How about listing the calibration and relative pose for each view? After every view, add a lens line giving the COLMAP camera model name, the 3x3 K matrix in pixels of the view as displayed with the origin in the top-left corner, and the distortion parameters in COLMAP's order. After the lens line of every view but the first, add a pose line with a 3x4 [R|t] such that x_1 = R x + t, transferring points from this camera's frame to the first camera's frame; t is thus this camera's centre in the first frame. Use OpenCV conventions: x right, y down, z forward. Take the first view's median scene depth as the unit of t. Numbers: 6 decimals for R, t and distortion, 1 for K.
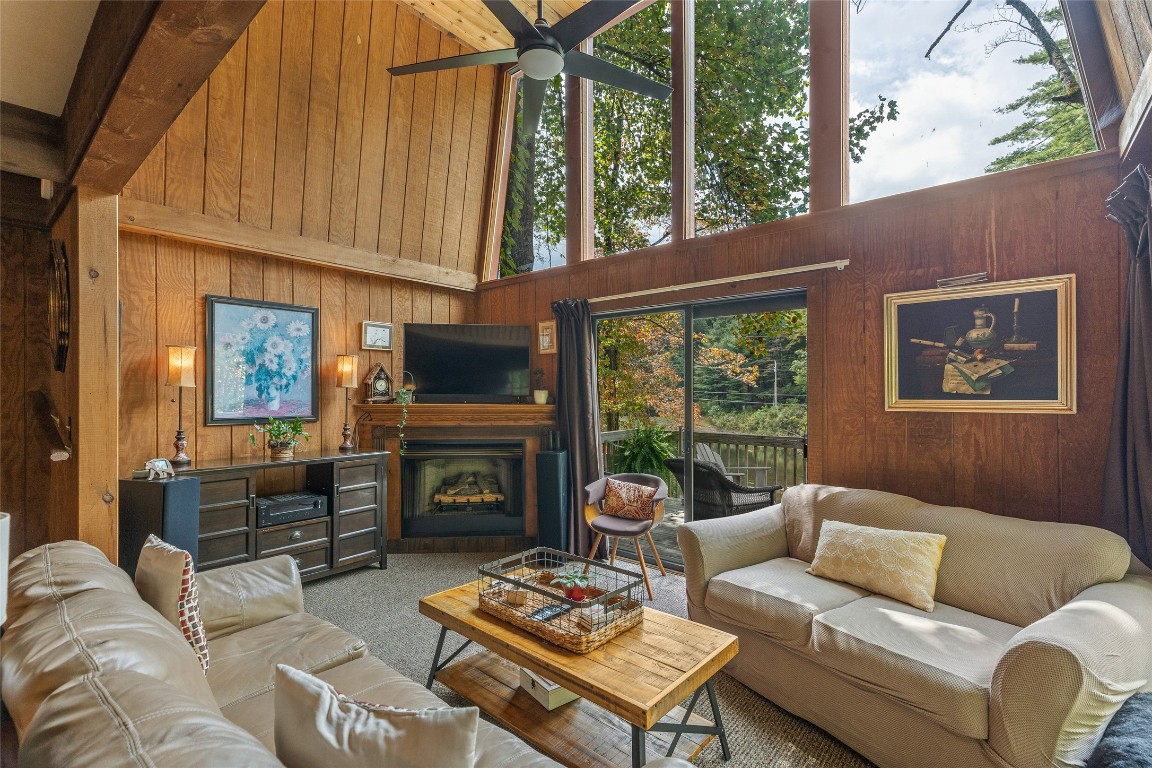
lens RADIAL K [[521.8, 0, 573.9], [0, 521.8, 387.3], [0, 0, 1]] dist [0.002807, 0.001497]
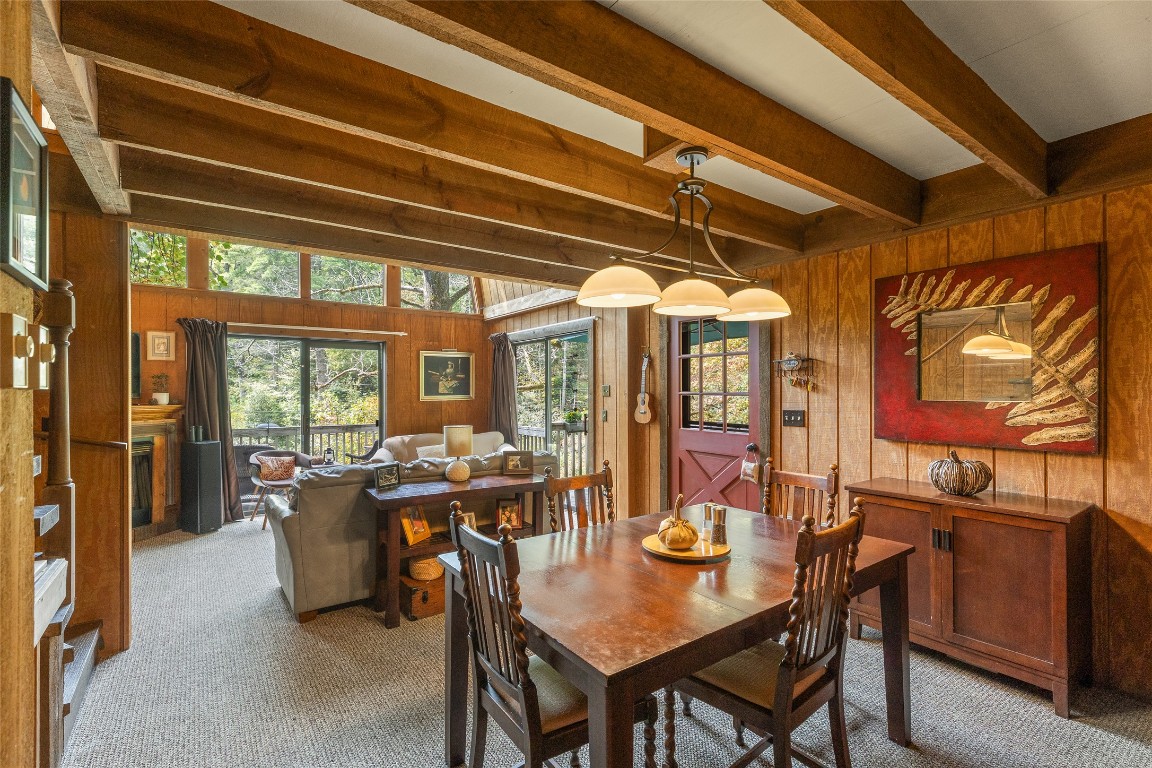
lens RADIAL K [[521.8, 0, 576.8], [0, 521.8, 388.2], [0, 0, 1]] dist [0.002807, 0.001497]
pose [[0.228836, 0.003328, 0.973459, -1.459622], [-0.004662, 0.999986, -0.002323, -0.009352], [-0.973454, -0.004007, 0.228849, -0.205794]]
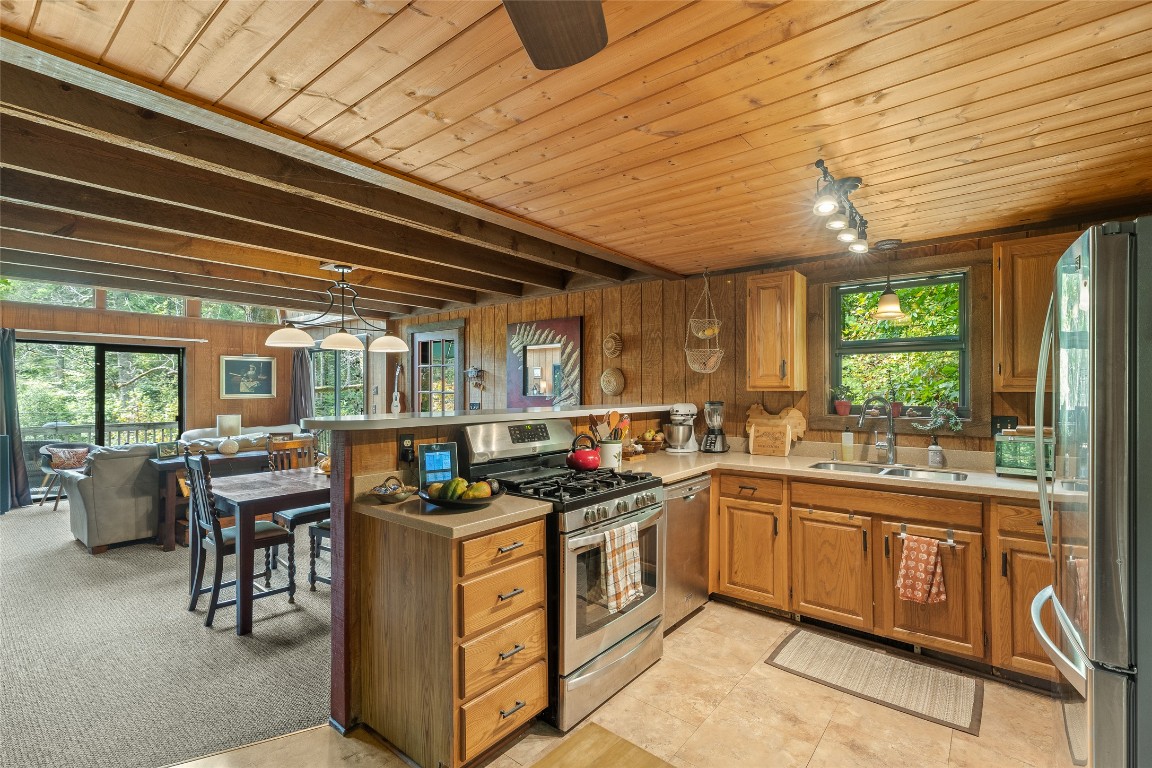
lens RADIAL K [[521.8, 0, 584.0], [0, 521.8, 383.4], [0, 0, 1]] dist [0.002807, 0.001497]
pose [[-0.032748, 0.009352, 0.999420, -2.087153], [-0.004575, 0.999944, -0.009507, -0.016868], [-0.999453, -0.004884, -0.032703, -0.757917]]
